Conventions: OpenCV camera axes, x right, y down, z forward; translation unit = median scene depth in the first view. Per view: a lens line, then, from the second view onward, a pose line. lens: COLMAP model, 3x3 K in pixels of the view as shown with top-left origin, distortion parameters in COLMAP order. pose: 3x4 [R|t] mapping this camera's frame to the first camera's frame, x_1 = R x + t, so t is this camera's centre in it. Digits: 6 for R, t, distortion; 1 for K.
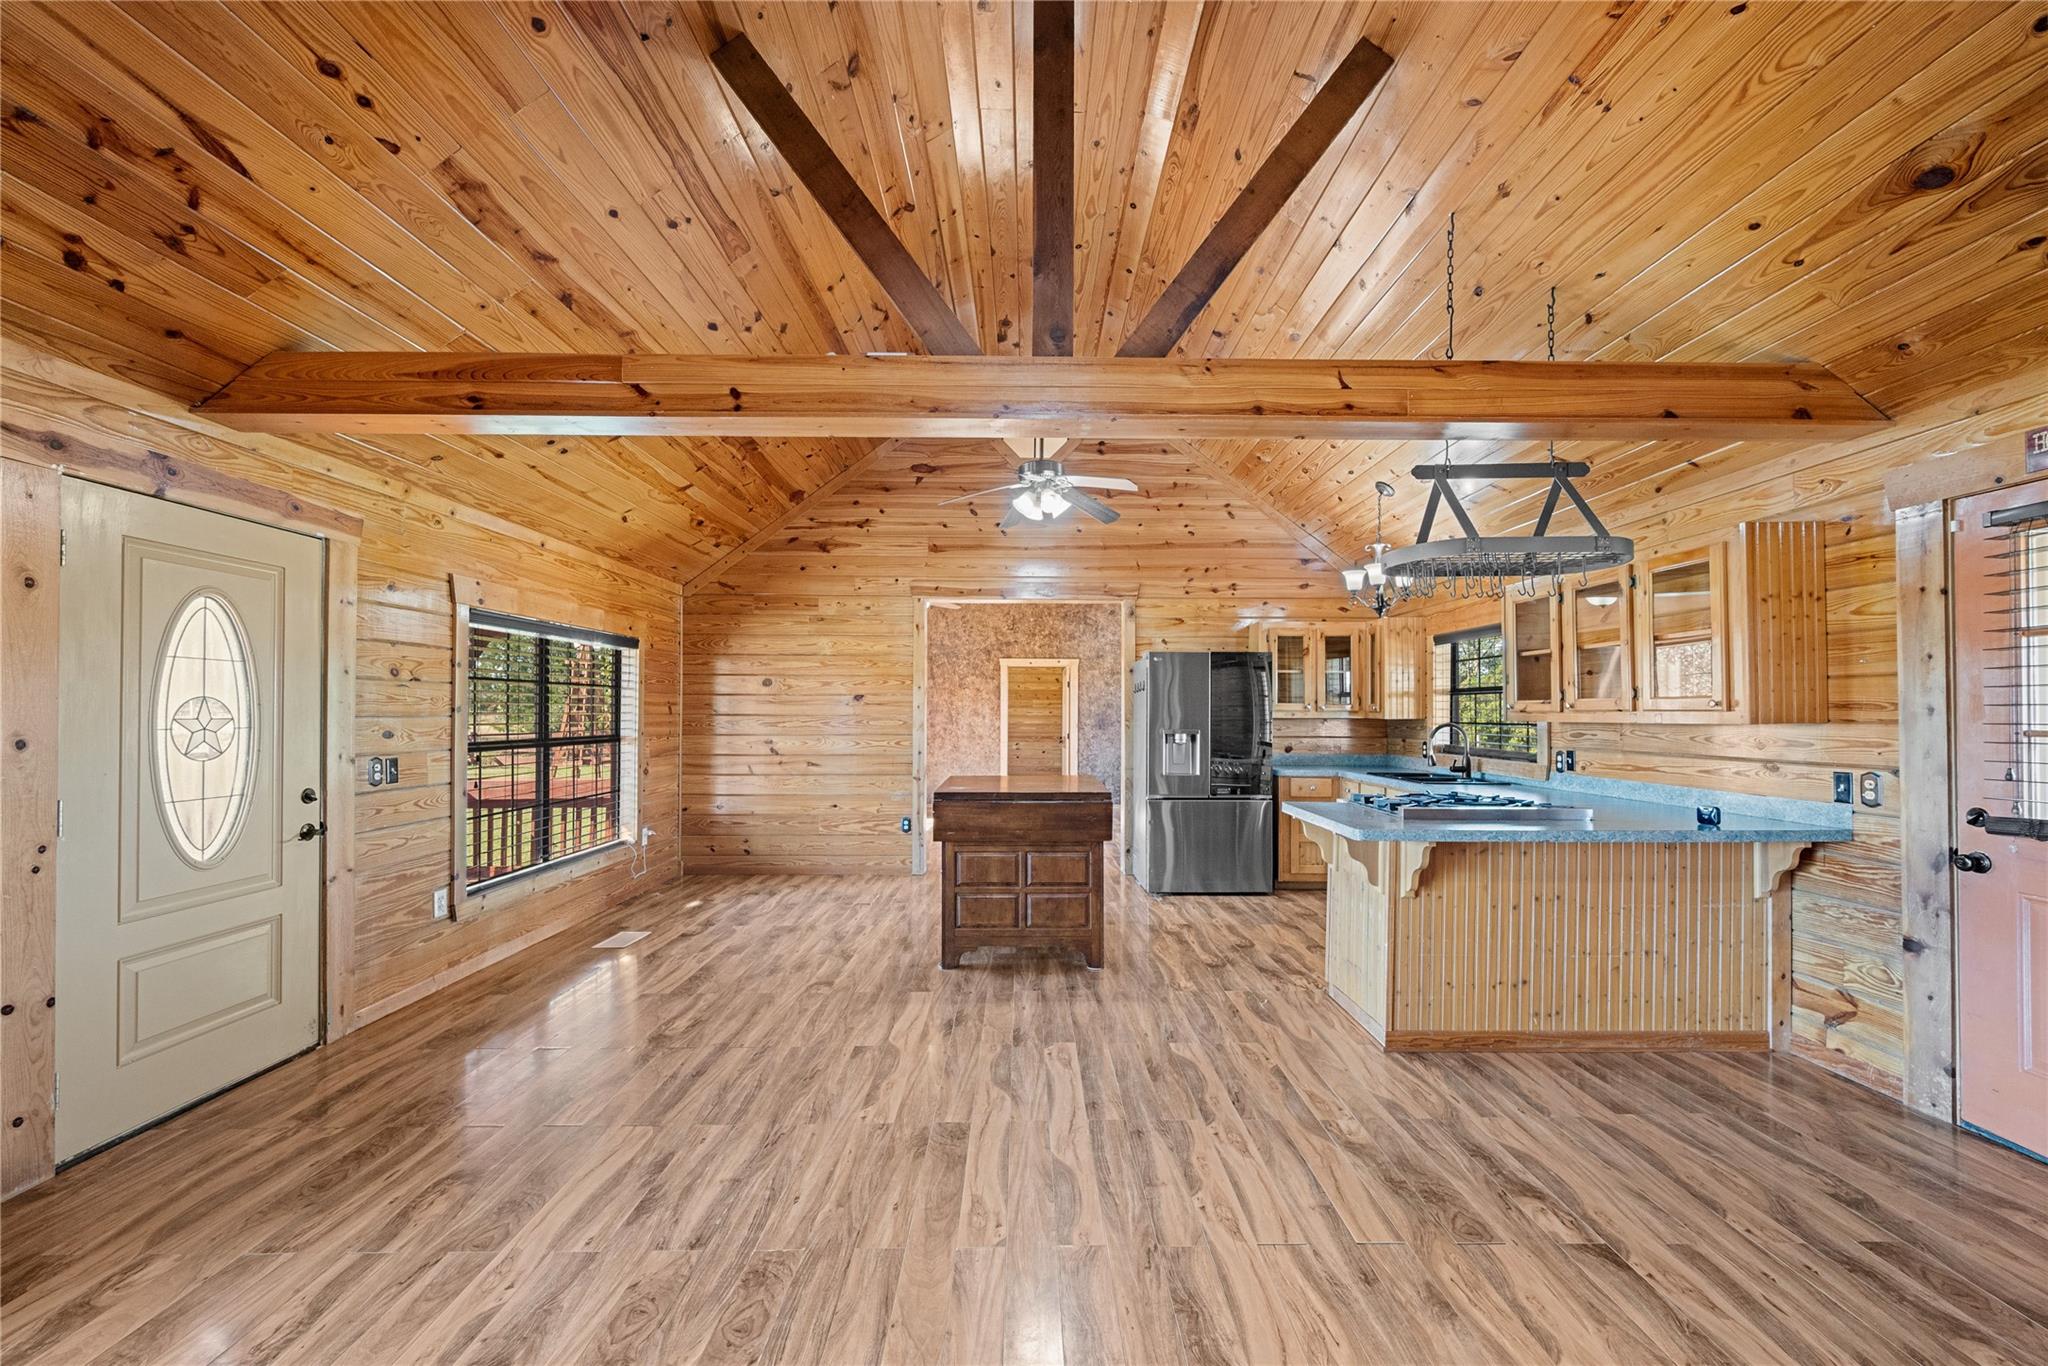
lens RADIAL K [[807.3, 0, 1032.7], [0, 807.3, 702.8], [0, 0, 1]] dist [-0.000734, -0.000031]
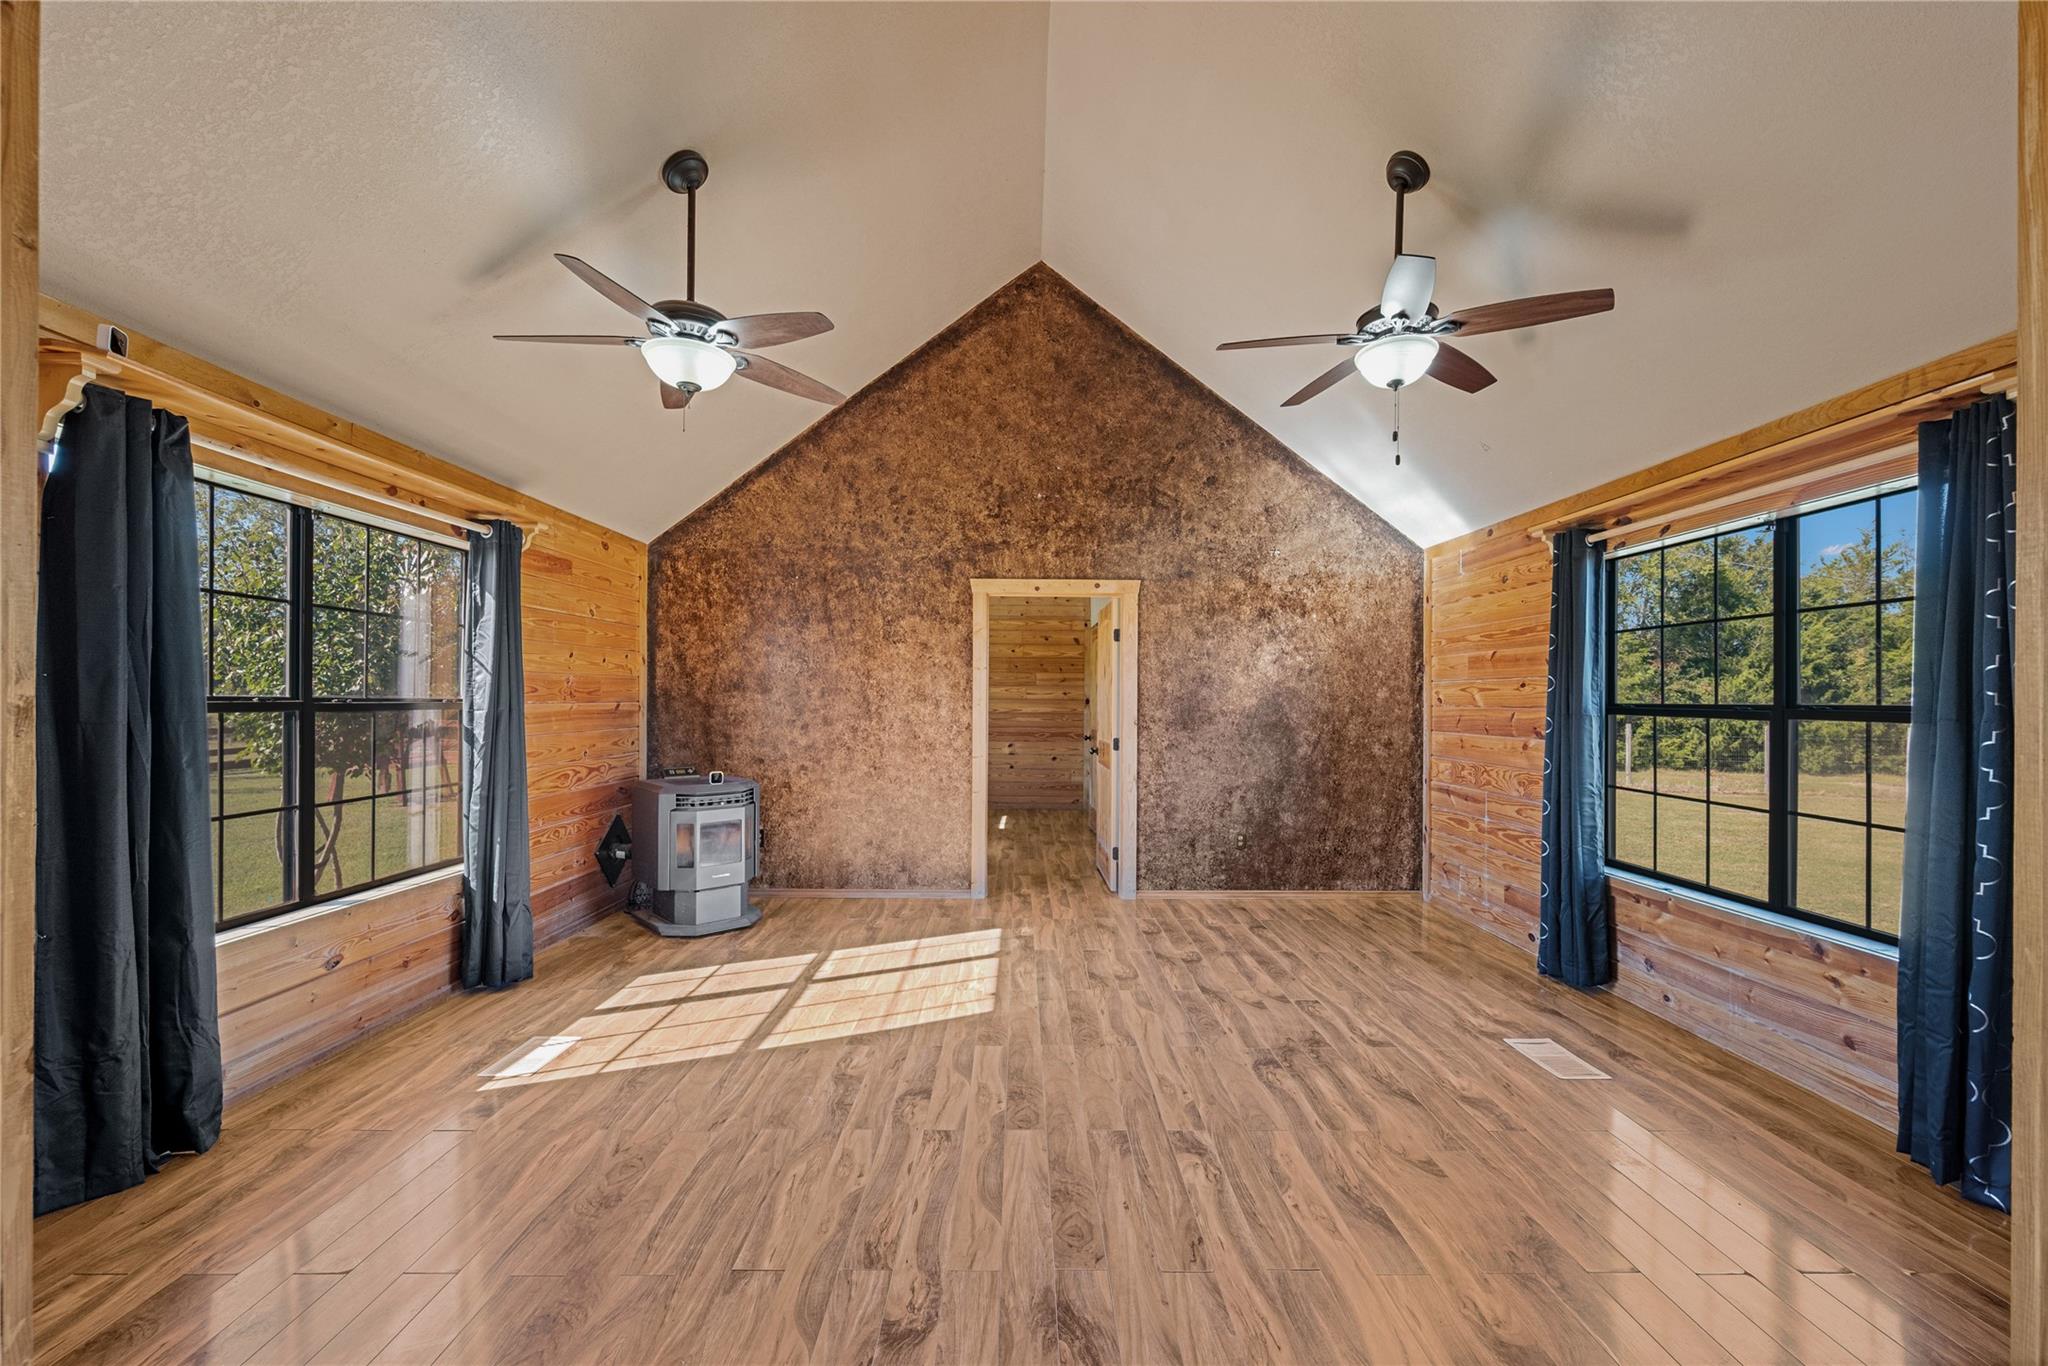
lens RADIAL K [[811.0, 0, 1026.9], [0, 811.0, 692.0], [0, 0, 1]] dist [-0.000440, -0.000182]
pose [[0.999993, 0.002061, -0.003248, -0.018207], [-0.002025, 0.999937, 0.011051, 0.015516], [0.003271, -0.011045, 0.999934, 1.447062]]
